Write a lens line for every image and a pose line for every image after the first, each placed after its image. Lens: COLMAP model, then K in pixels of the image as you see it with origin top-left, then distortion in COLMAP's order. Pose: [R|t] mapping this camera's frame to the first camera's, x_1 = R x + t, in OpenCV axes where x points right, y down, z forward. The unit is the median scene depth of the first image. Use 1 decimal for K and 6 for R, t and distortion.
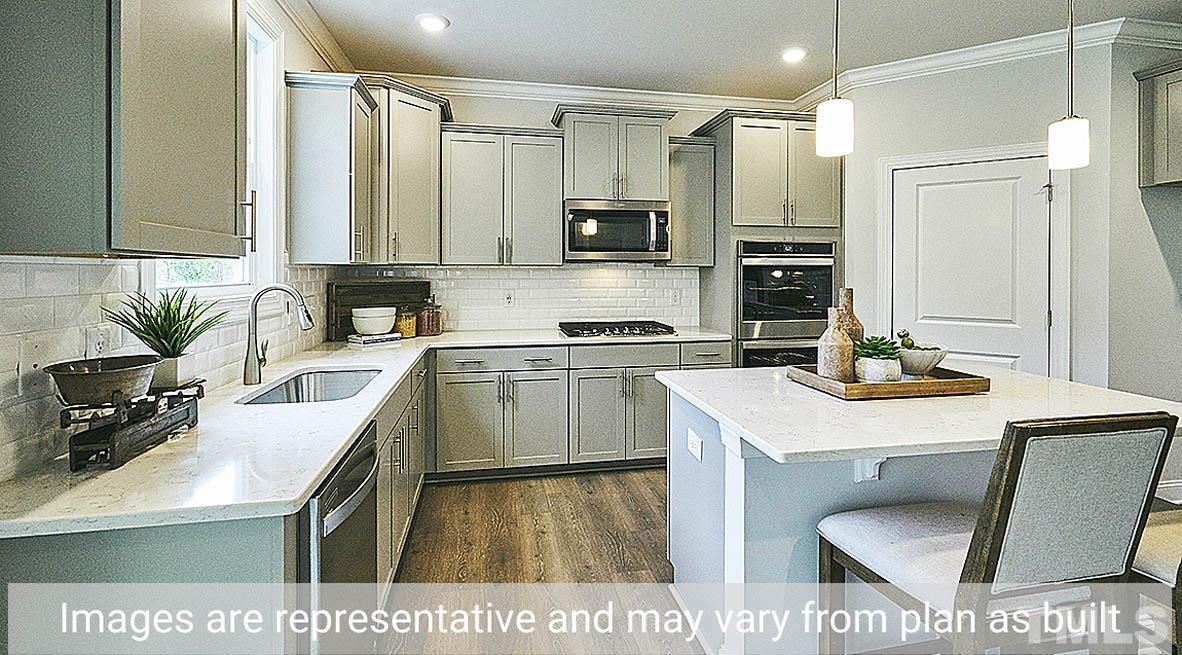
lens RADIAL K [[527.7, 0, 598.4], [0, 527.7, 272.2], [0, 0, 1]] dist [-0.000948, 0.001391]
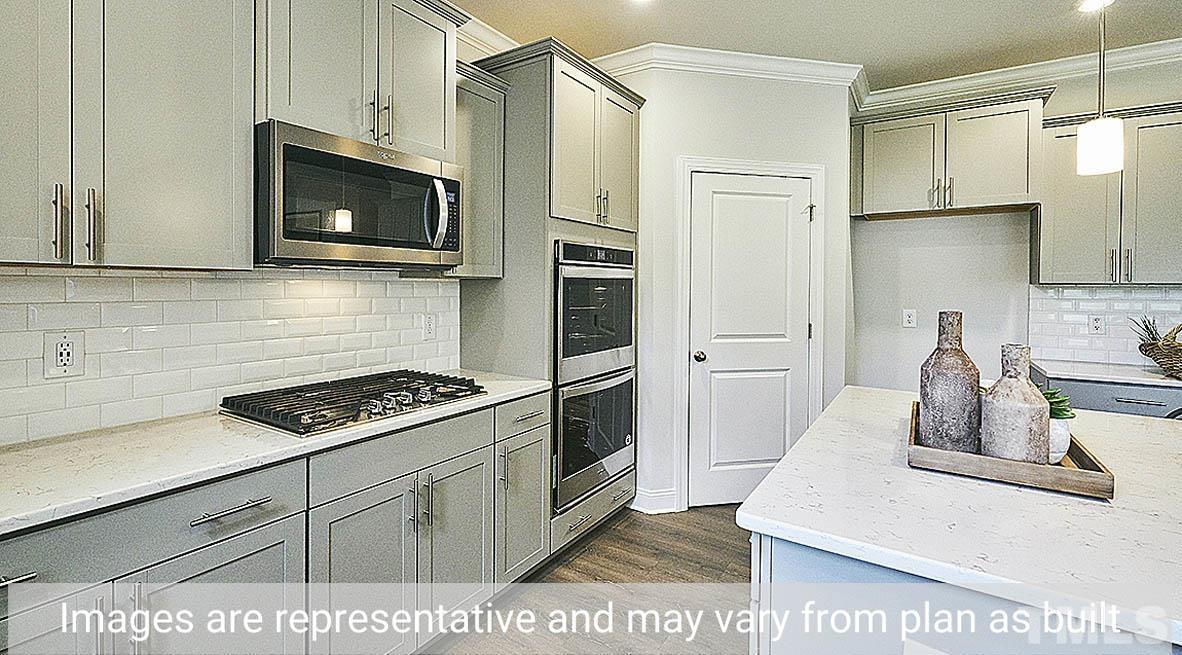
lens RADIAL K [[527.7, 0, 594.8], [0, 527.7, 288.2], [0, 0, 1]] dist [-0.000948, 0.001391]
pose [[0.702363, 0.000348, 0.711819, -0.193984], [-0.001631, 0.999998, 0.001121, 0.000729], [-0.711817, -0.001948, 0.702362, 0.521110]]
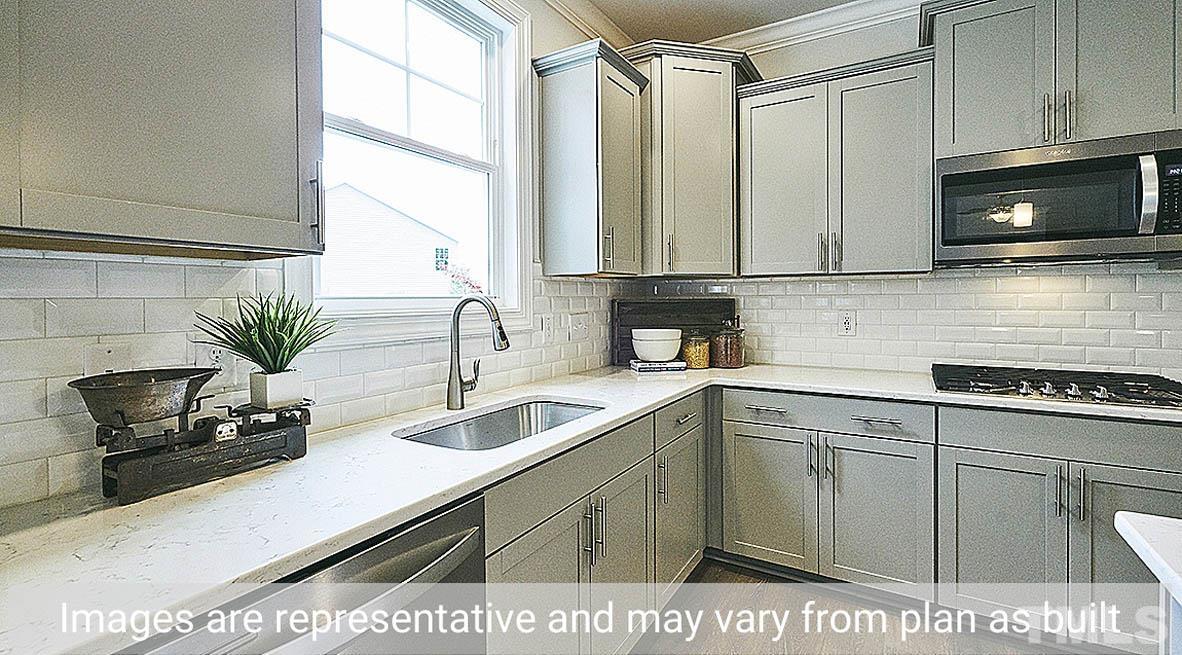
lens RADIAL K [[527.7, 0, 589.5], [0, 527.7, 305.1], [0, 0, 1]] dist [-0.000948, 0.001391]
pose [[0.729766, 0.003586, -0.683688, 0.063691], [0.005321, 0.999926, 0.010924, 0.018531], [0.683677, -0.011610, 0.729693, 0.303028]]
